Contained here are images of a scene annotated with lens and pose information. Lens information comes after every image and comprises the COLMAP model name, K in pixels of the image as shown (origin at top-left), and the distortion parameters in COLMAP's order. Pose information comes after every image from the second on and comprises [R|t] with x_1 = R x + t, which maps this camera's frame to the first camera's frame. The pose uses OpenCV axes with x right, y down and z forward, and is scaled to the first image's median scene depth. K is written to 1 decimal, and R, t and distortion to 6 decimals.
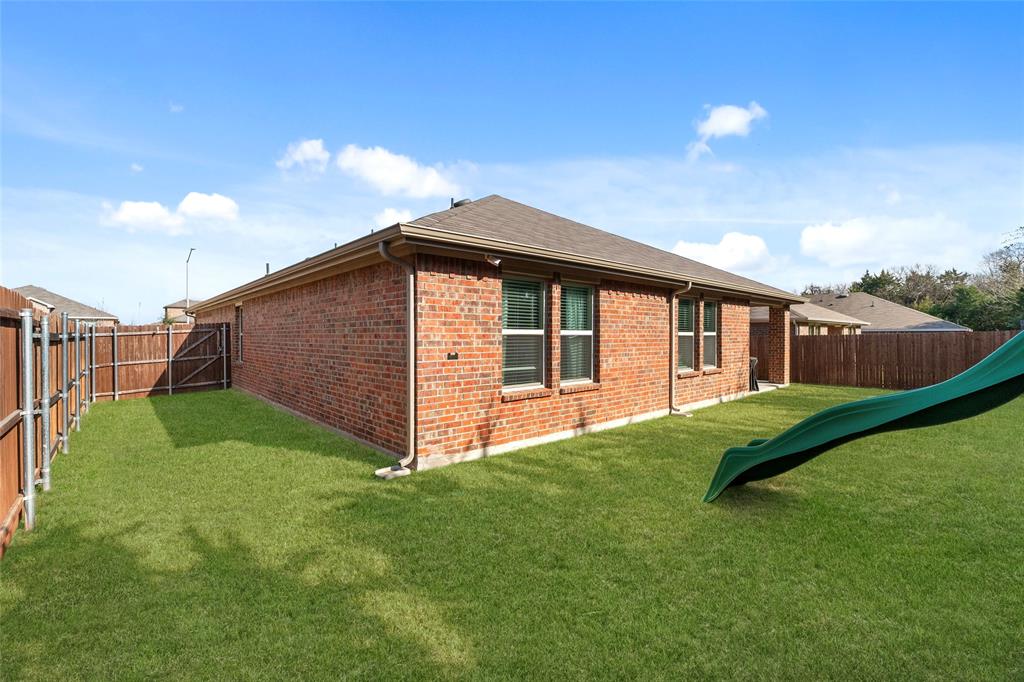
lens RADIAL K [[449.9, 0, 512.0], [0, 449.9, 341.0], [0, 0, 1]] dist [-0.000751, -0.000034]
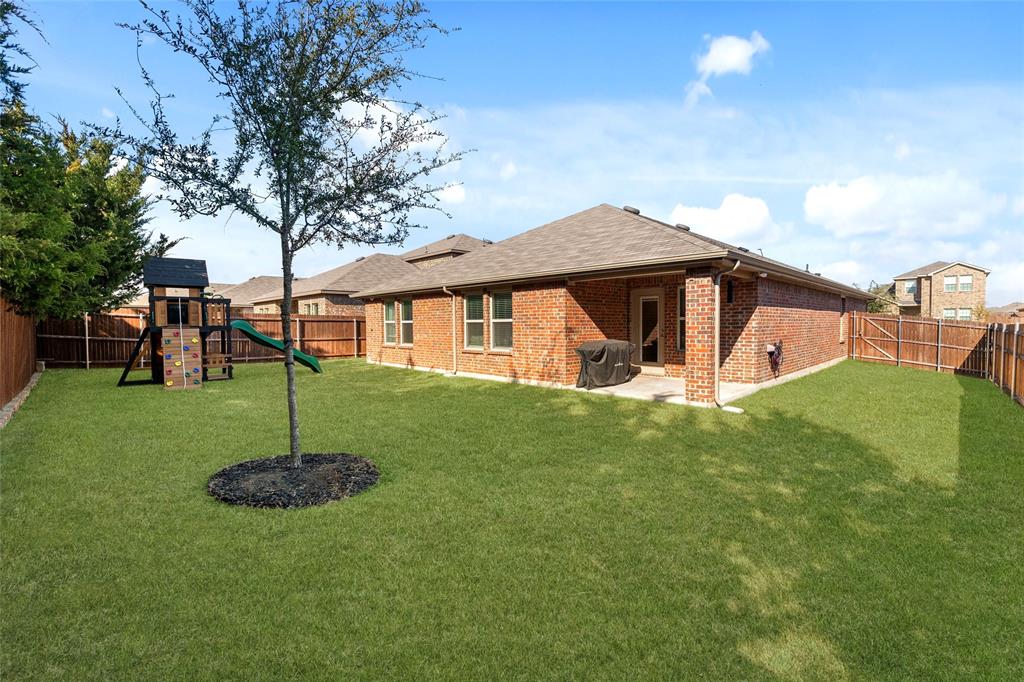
lens RADIAL K [[449.9, 0, 512.0], [0, 449.9, 341.0], [0, 0, 1]] dist [-0.000751, -0.000034]
pose [[0.034933, 0.034234, -0.998803, 2.527429], [-0.011038, 0.999365, 0.033867, -0.004377], [0.999329, 0.009842, 0.035288, 1.559663]]
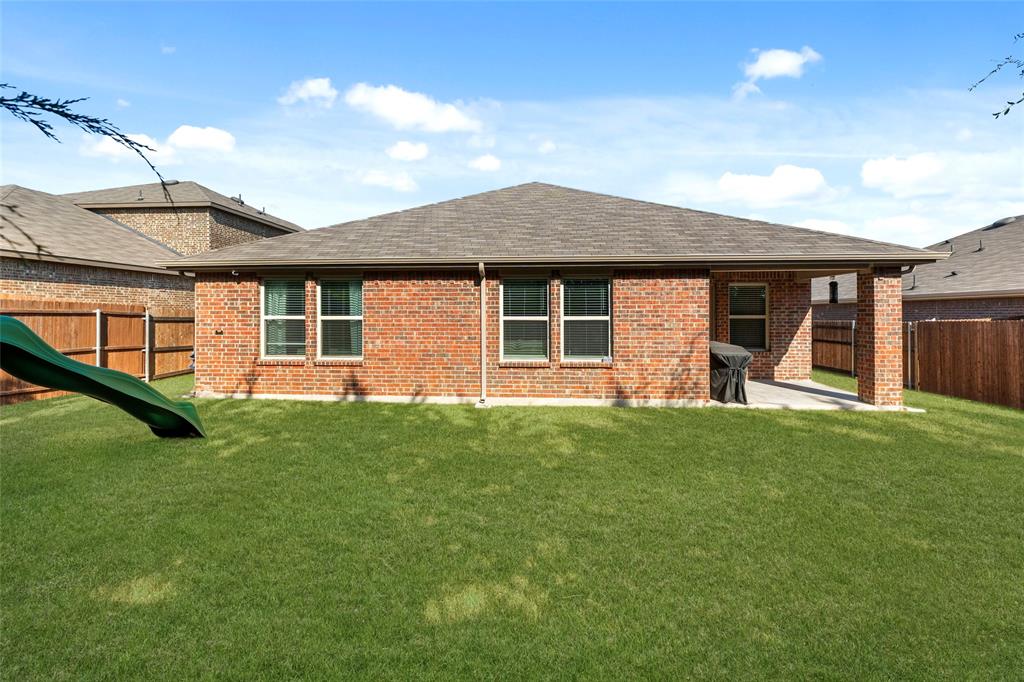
lens RADIAL K [[399.4, 0, 511.8], [0, 399.4, 317.9], [0, 0, 1]] dist [0.002077, 0.000140]
pose [[0.691502, -0.006394, -0.722347, 1.374704], [-0.010368, 0.999770, -0.018776, -0.002730], [0.722300, 0.020473, 0.691276, 0.636483]]
